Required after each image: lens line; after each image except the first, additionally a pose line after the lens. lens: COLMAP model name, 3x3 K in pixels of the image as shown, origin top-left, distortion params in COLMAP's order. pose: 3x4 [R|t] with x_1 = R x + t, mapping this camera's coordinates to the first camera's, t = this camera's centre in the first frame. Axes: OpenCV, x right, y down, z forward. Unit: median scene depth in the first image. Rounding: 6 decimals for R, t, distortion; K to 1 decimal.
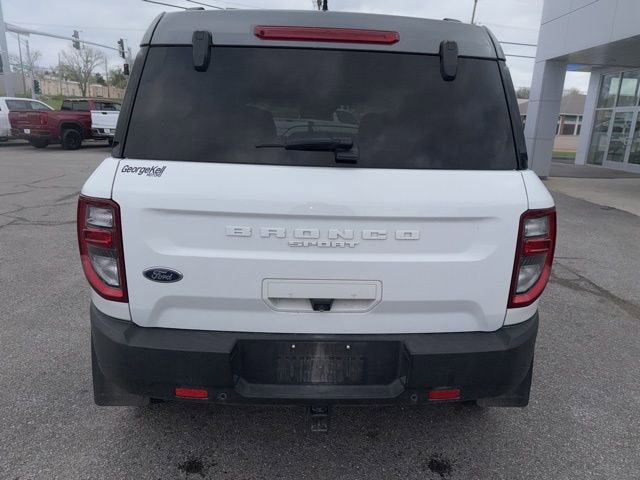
lens RADIAL K [[455.3, 0, 333.8], [0, 455.3, 245.5], [0, 0, 1]] dist [0.034153, 0.001289]
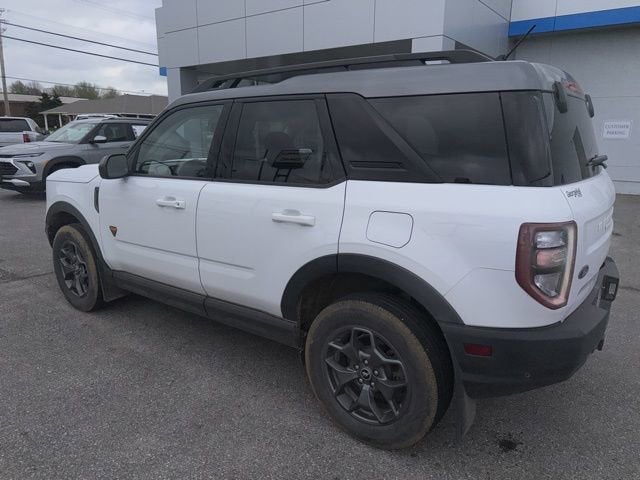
lens RADIAL K [[476.7, 0, 329.2], [0, 476.7, 248.8], [0, 0, 1]] dist [0.002167, -0.000696]
pose [[0.606778, -0.223631, 0.762764, -1.777522], [0.219669, 0.969413, 0.109471, -0.296068], [-0.763915, 0.101131, 0.637344, 0.677623]]
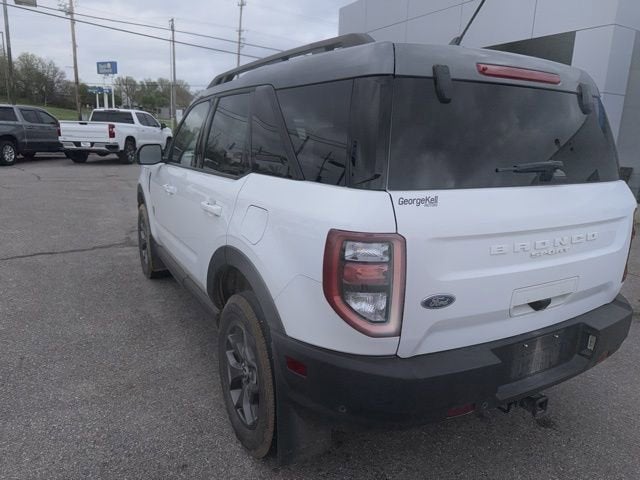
lens RADIAL K [[475.6, 0, 317.8], [0, 475.6, 243.2], [0, 0, 1]] dist [0.005651, -0.003056]
pose [[0.888213, -0.114016, 0.445061, -1.050414], [0.119467, 0.992711, 0.015893, -0.111765], [-0.443629, 0.039053, 0.895359, 0.162682]]
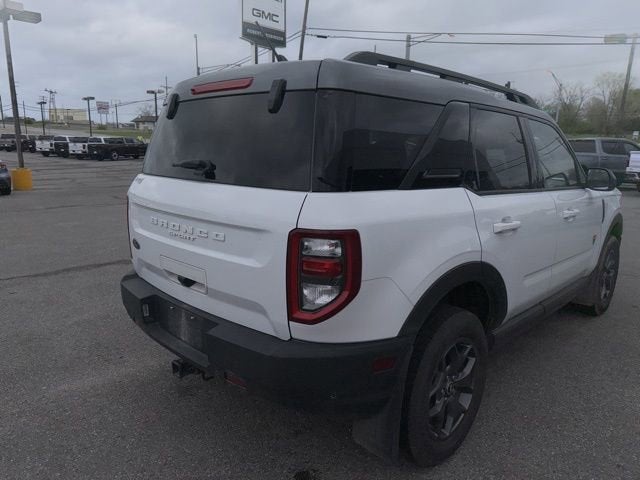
lens RADIAL K [[476.7, 0, 329.2], [0, 476.7, 248.8], [0, 0, 1]] dist [0.002167, -0.000696]
pose [[0.696122, 0.126953, -0.706610, 1.261223], [-0.180168, 0.983636, -0.000769, -0.042526], [0.694949, 0.127844, 0.707603, 0.283157]]
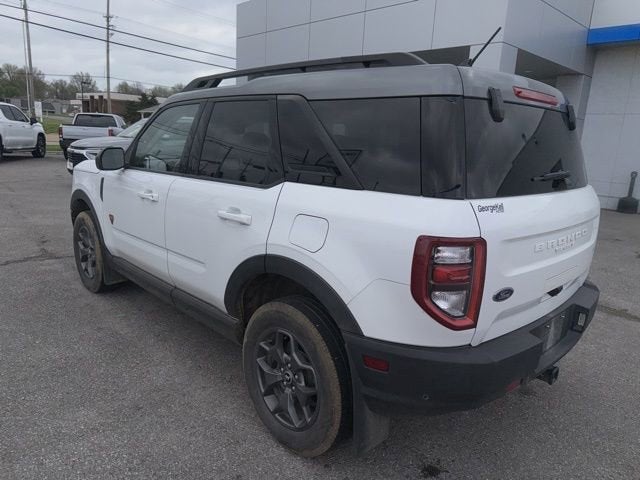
lens RADIAL K [[477.0, 0, 323.6], [0, 477.0, 253.8], [0, 0, 1]] dist [0.003809, -0.000911]
pose [[0.739036, -0.164744, 0.653212, -1.477128], [0.153315, 0.985324, 0.075046, -0.199144], [-0.655988, 0.044686, 0.753447, 0.366101]]
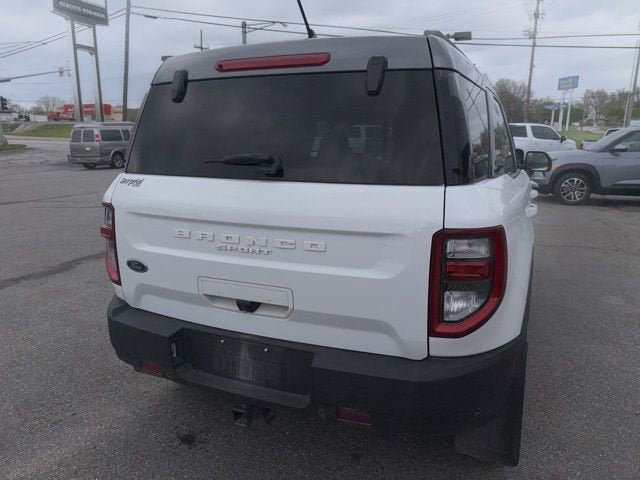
lens RADIAL K [[479.6, 0, 333.4], [0, 479.6, 236.9], [0, 0, 1]] dist [0.005457, 0.000899]
pose [[0.900390, 0.057084, -0.431323, 0.640129], [-0.086229, 0.995104, -0.048305, 0.003684], [0.426454, 0.080686, 0.900904, 0.052020]]
